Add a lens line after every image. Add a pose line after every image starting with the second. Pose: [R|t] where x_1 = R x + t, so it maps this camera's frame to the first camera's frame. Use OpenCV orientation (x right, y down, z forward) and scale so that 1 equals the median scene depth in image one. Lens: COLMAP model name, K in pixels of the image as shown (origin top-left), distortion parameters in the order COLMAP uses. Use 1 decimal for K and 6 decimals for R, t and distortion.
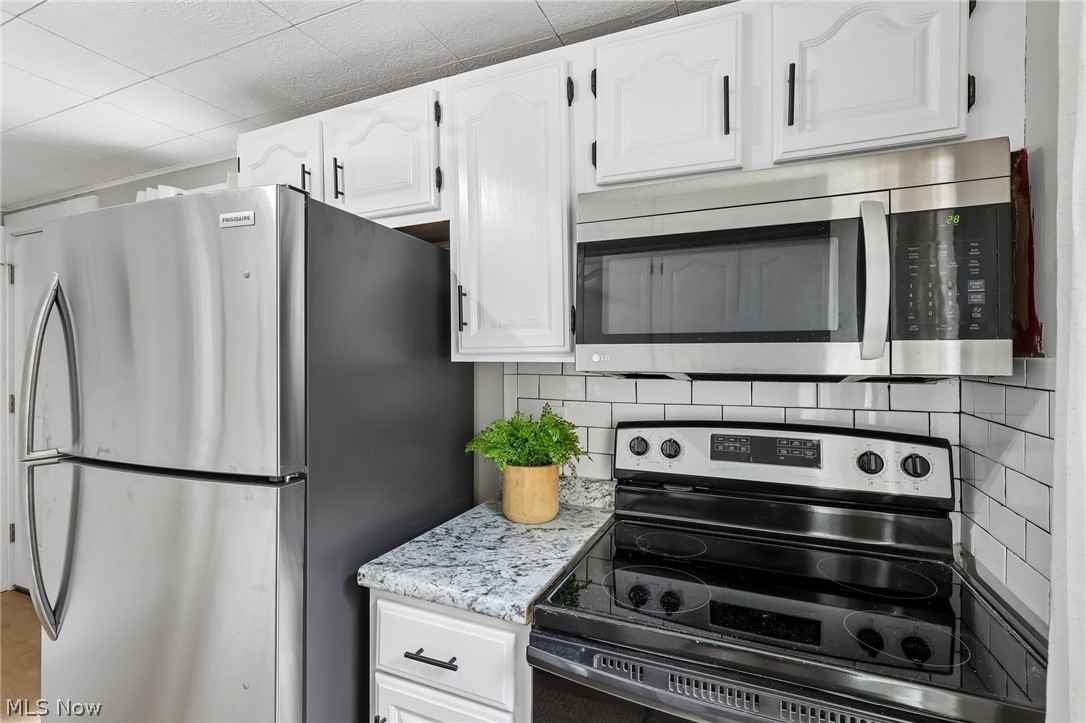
lens RADIAL K [[506.6, 0, 537.8], [0, 506.6, 358.6], [0, 0, 1]] dist [-0.005016, 0.000743]
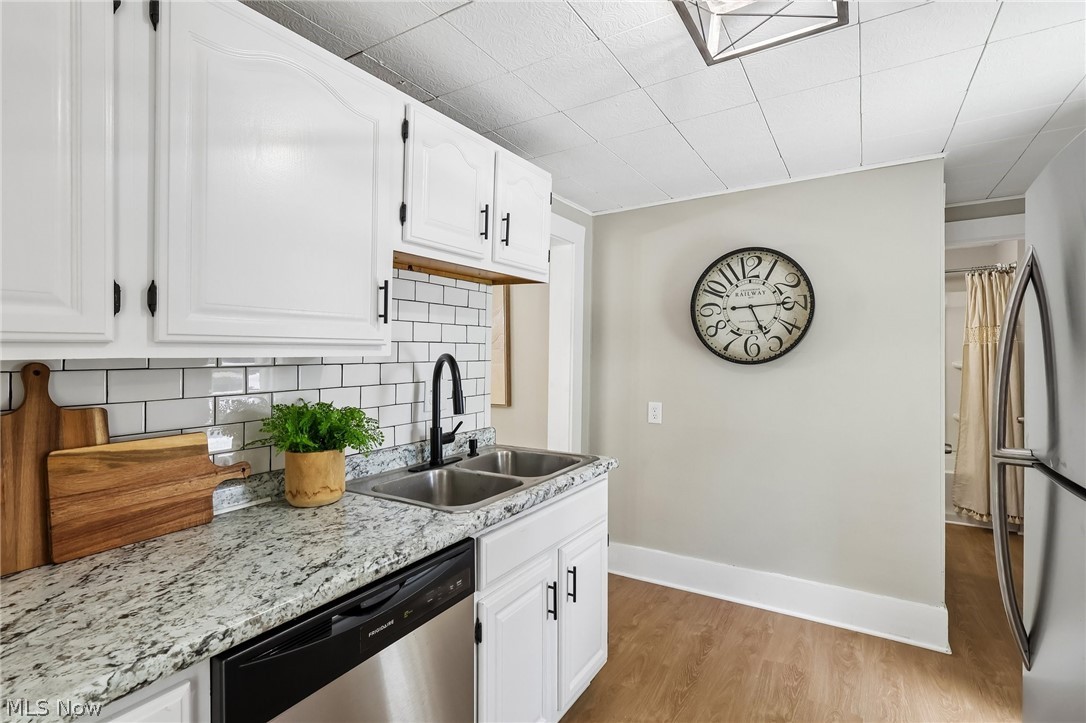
lens RADIAL K [[506.6, 0, 545.6], [0, 506.6, 354.2], [0, 0, 1]] dist [-0.005016, 0.000743]
pose [[0.148419, -0.006885, 0.988901, -1.216740], [0.009678, 0.999938, 0.005510, 0.008212], [-0.988877, 0.008753, 0.148476, 0.503754]]
